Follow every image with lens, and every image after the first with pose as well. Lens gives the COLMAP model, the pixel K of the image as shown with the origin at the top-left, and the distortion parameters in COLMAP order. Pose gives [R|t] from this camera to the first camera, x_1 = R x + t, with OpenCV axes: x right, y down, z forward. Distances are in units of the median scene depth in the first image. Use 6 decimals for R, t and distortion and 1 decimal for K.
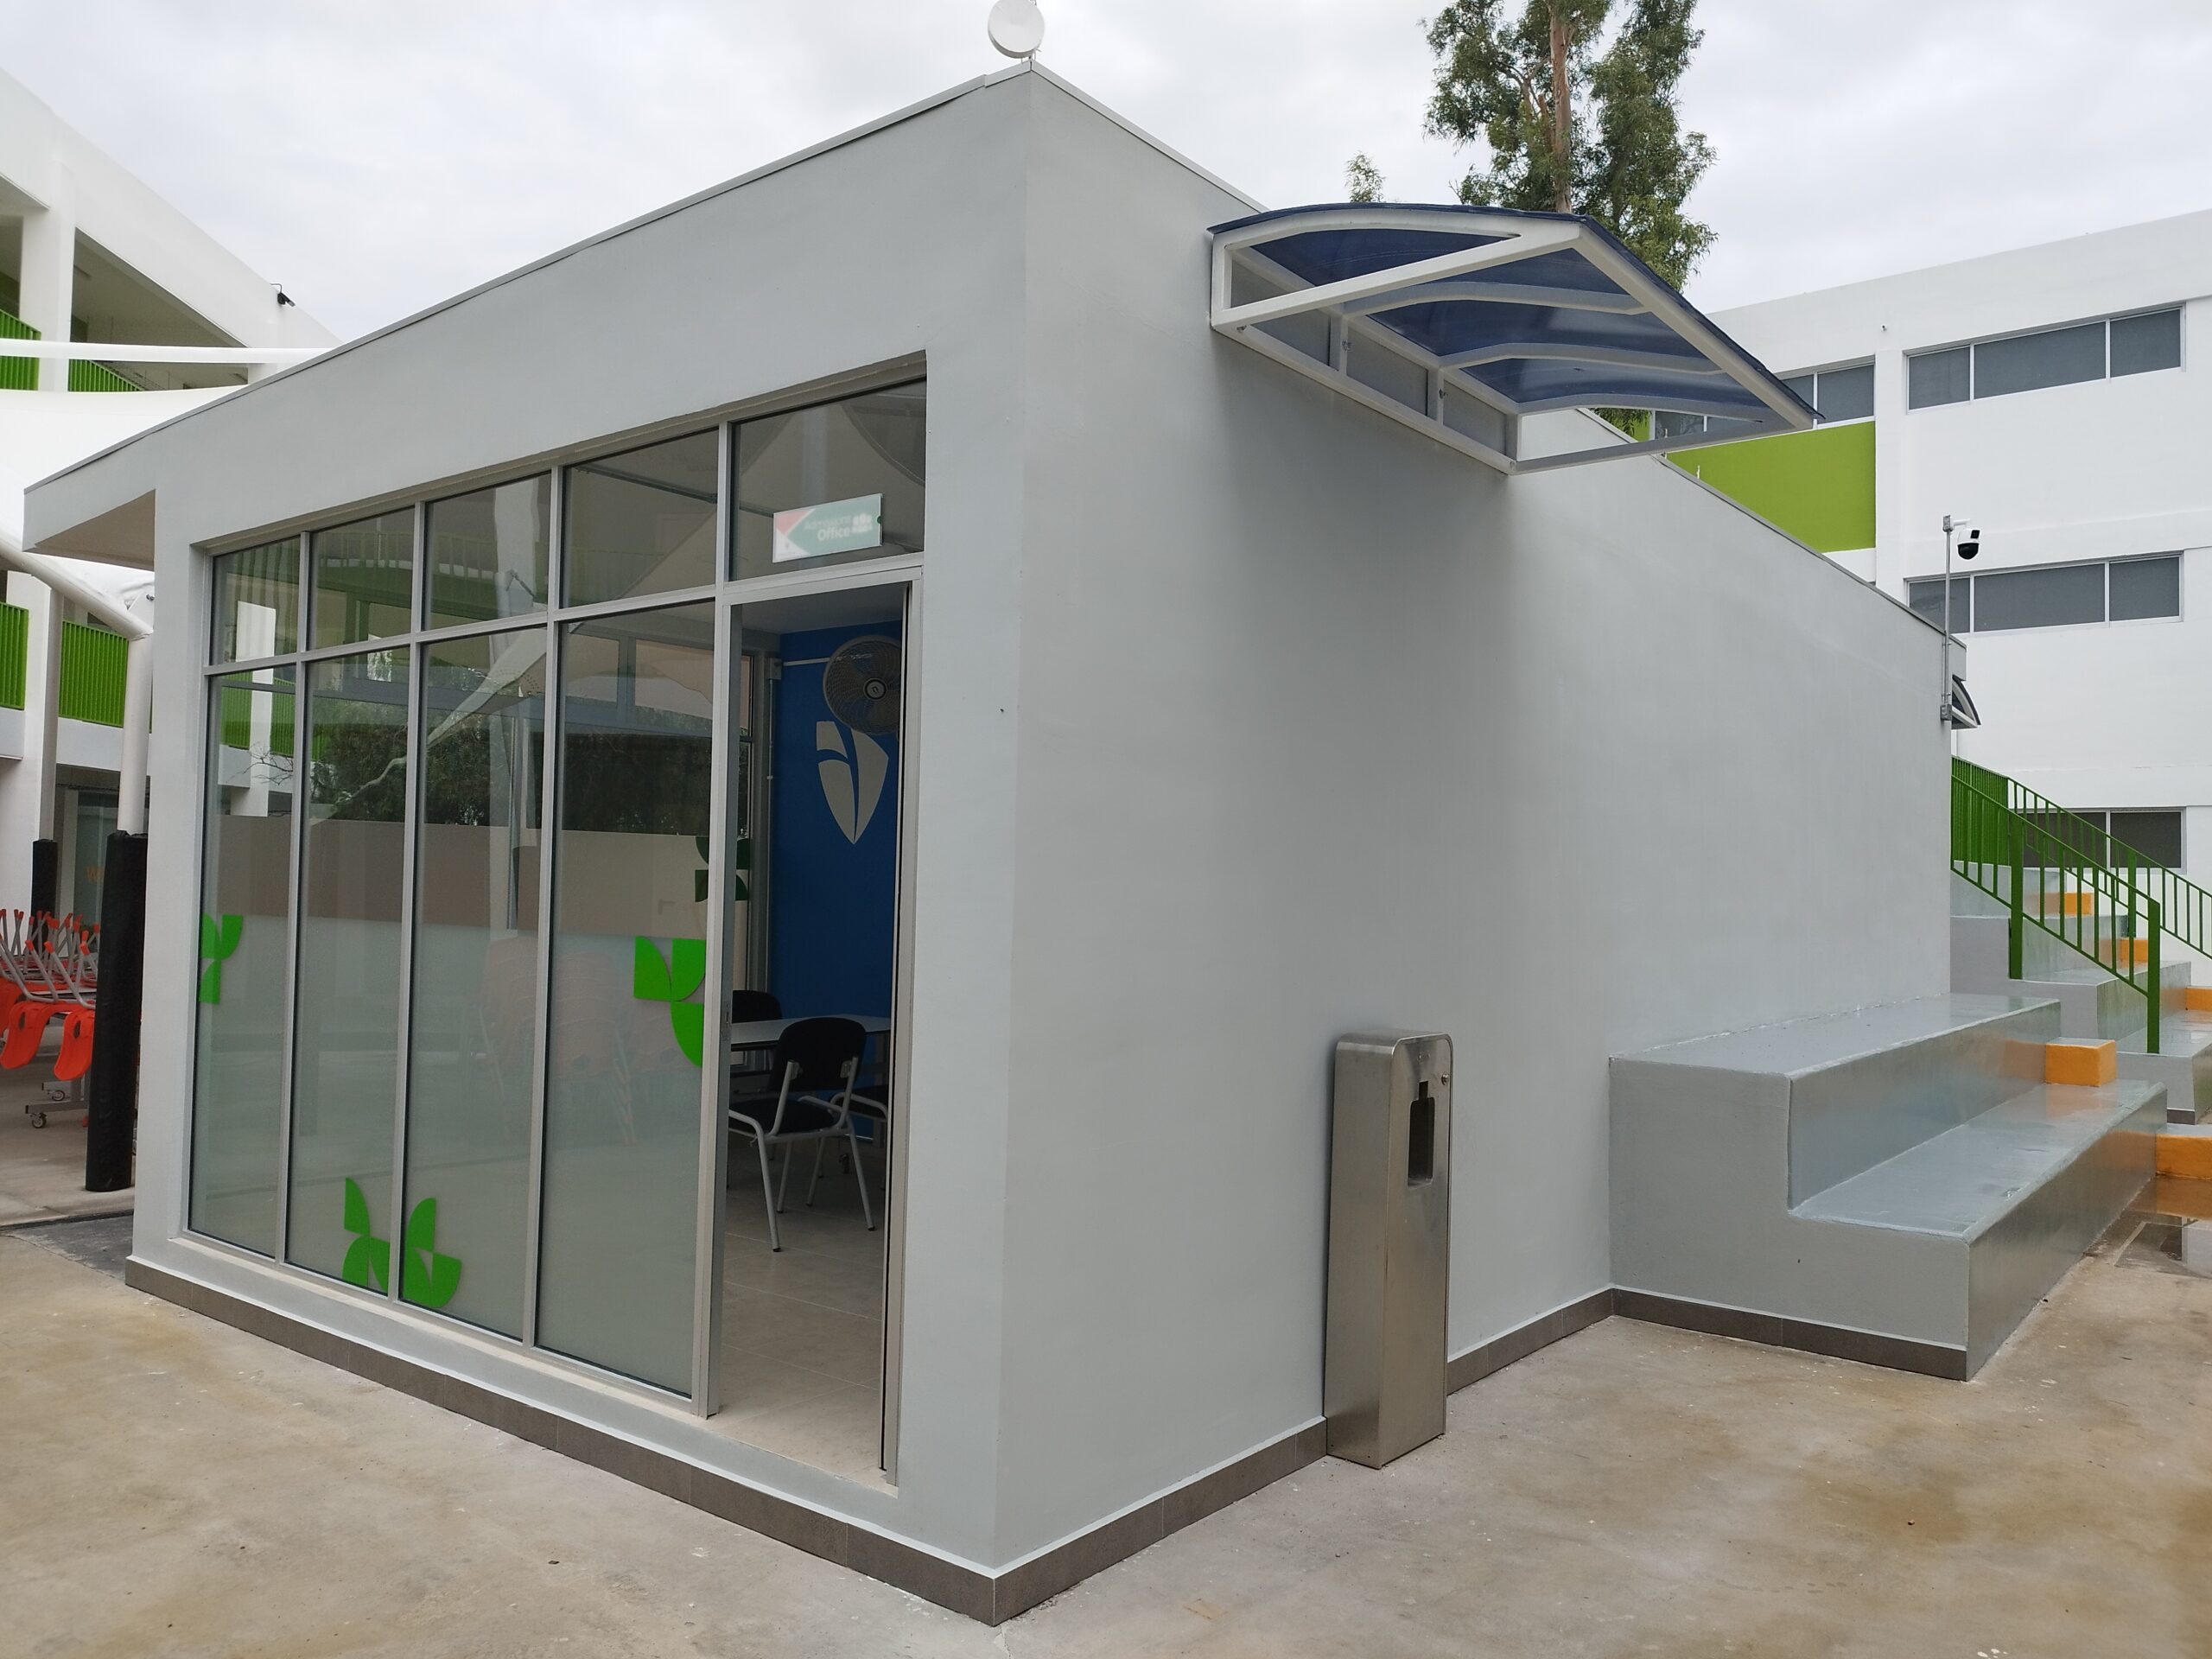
lens RADIAL K [[1587.0, 0, 1139.8], [0, 1587.0, 874.9], [0, 0, 1]] dist [0.026147, -0.026393]
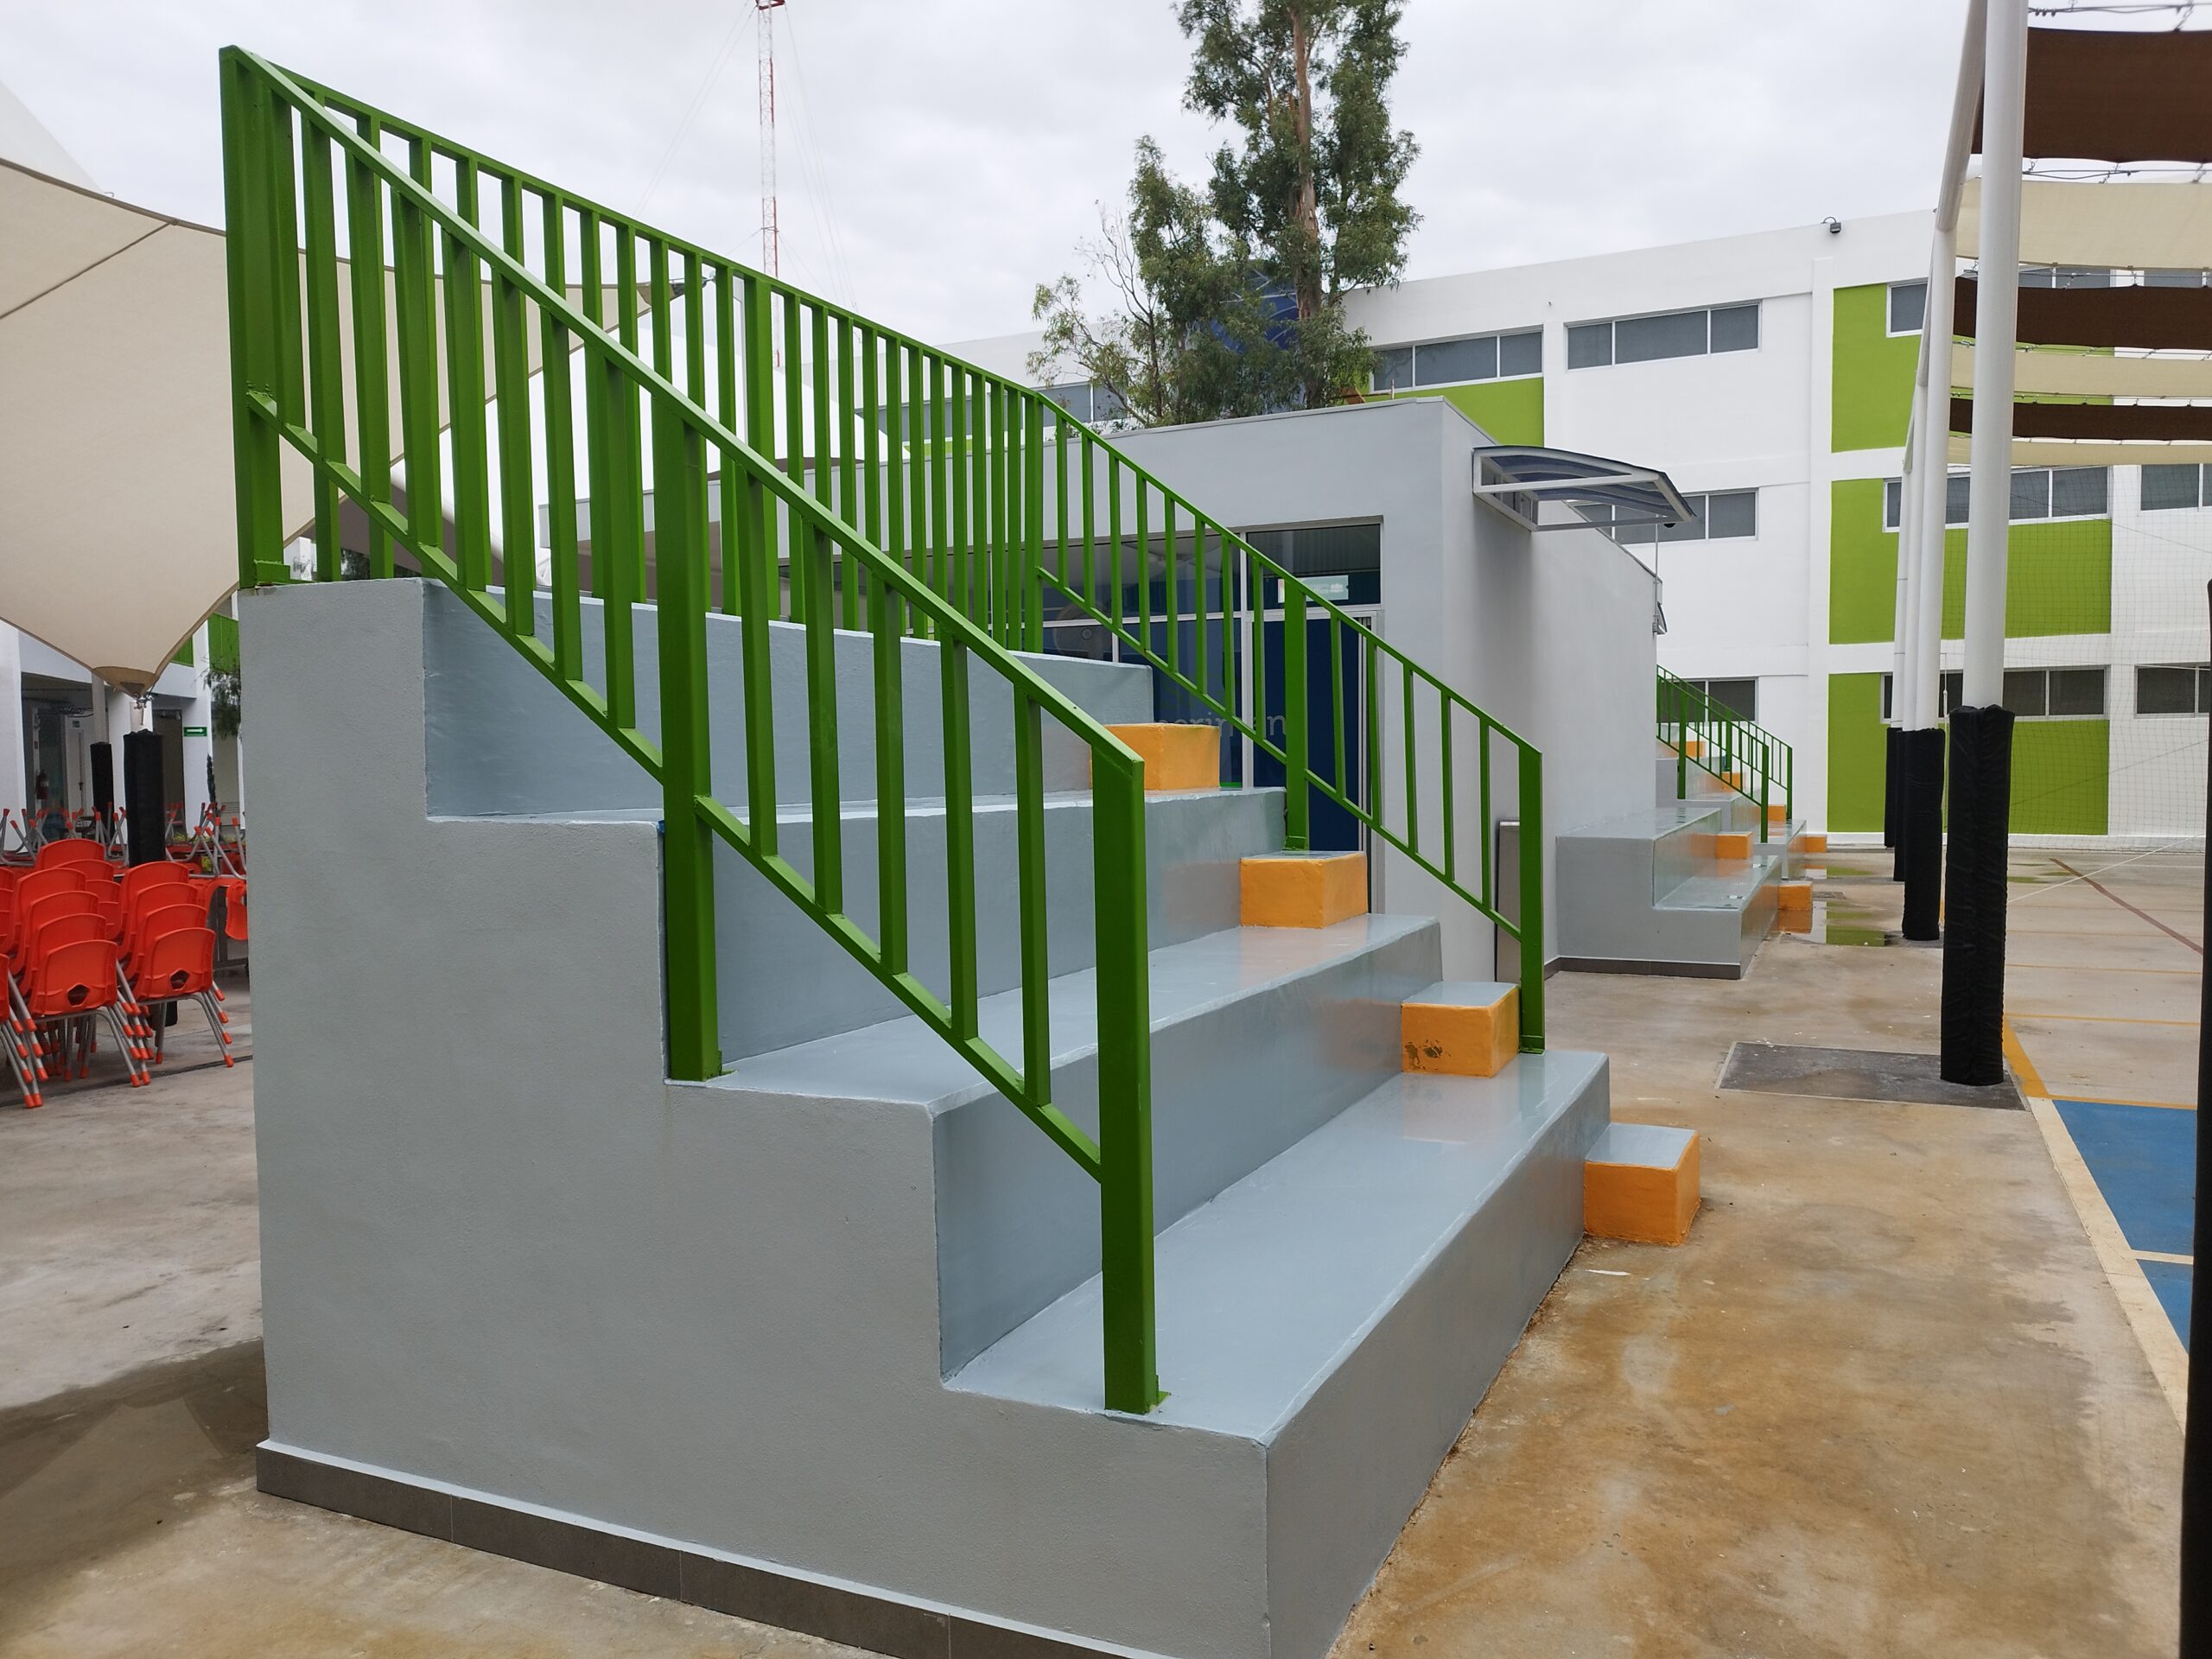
lens RADIAL K [[1587.0, 0, 1139.8], [0, 1587.0, 874.9], [0, 0, 1]] dist [0.026147, -0.026393]
pose [[0.970950, -0.047982, 0.234421, -0.169739], [0.028436, 0.995884, 0.086059, -0.004296], [-0.237586, -0.076893, 0.968318, -0.190555]]
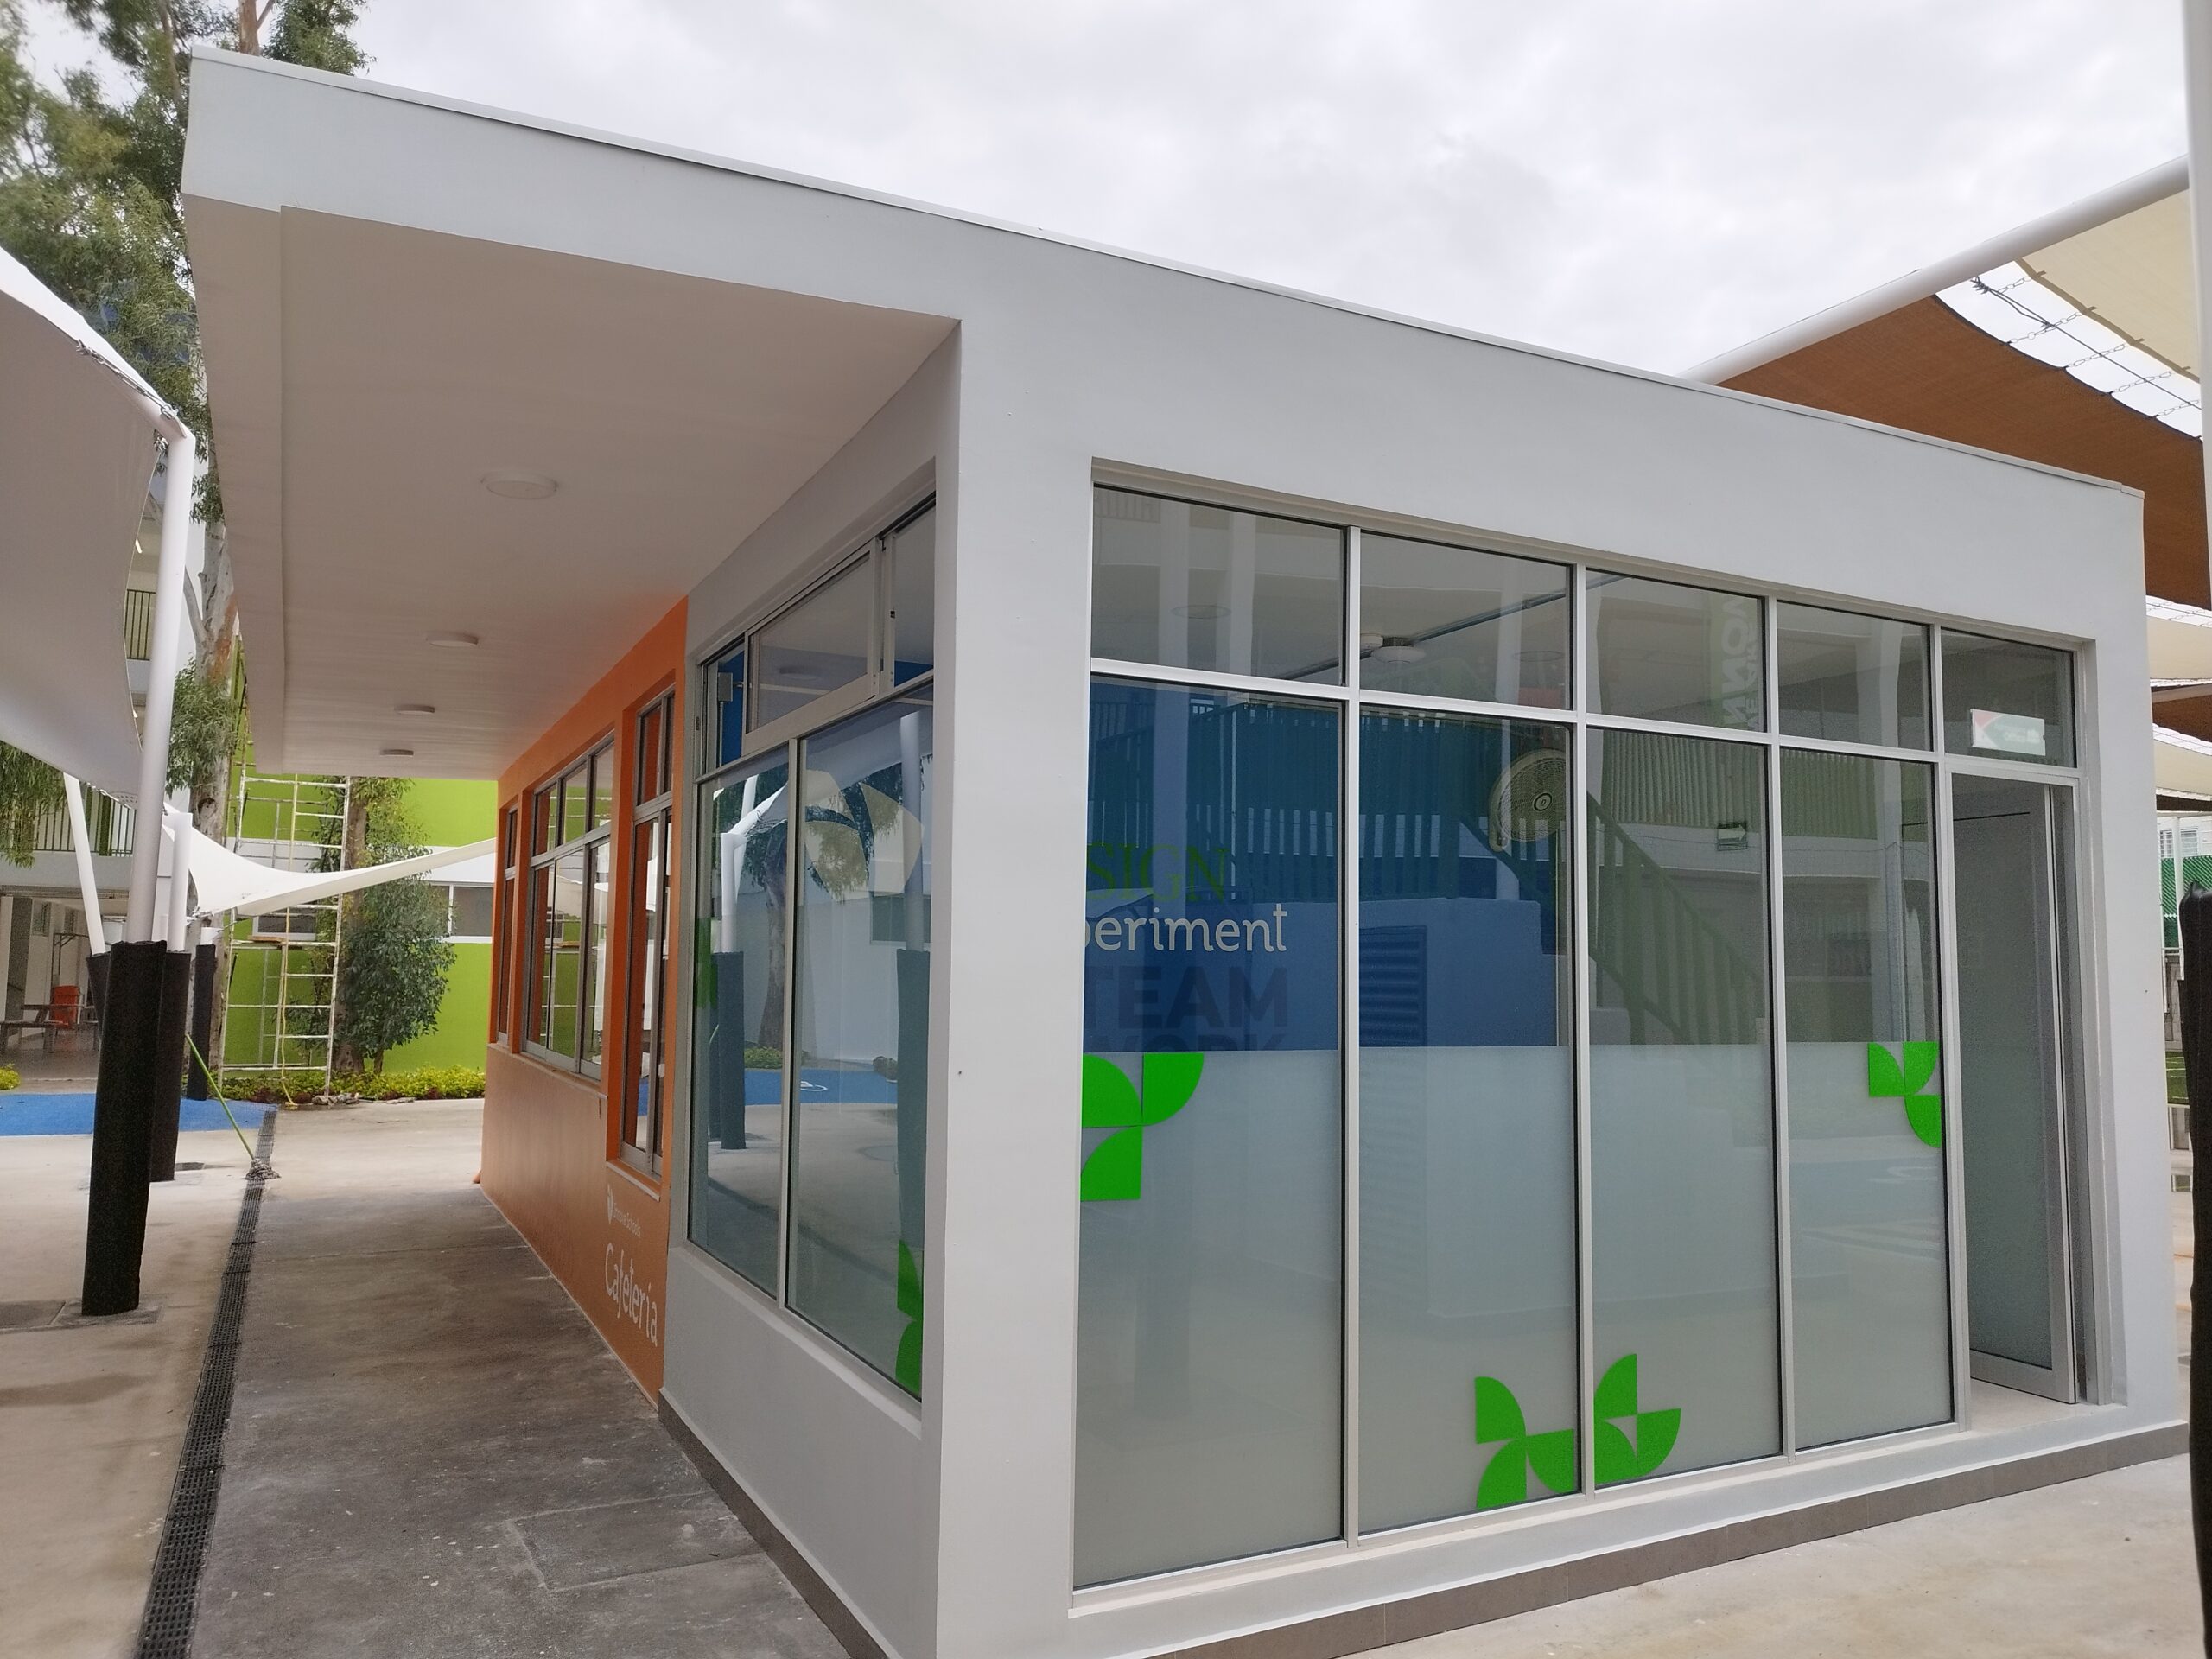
lens RADIAL K [[1587.0, 0, 1139.8], [0, 1587.0, 874.9], [0, 0, 1]] dist [0.026147, -0.026393]
pose [[0.410335, 0.040263, 0.911045, -0.314153], [-0.008279, 0.999148, -0.040428, -0.006086], [-0.911897, 0.009047, 0.410319, 0.201167]]
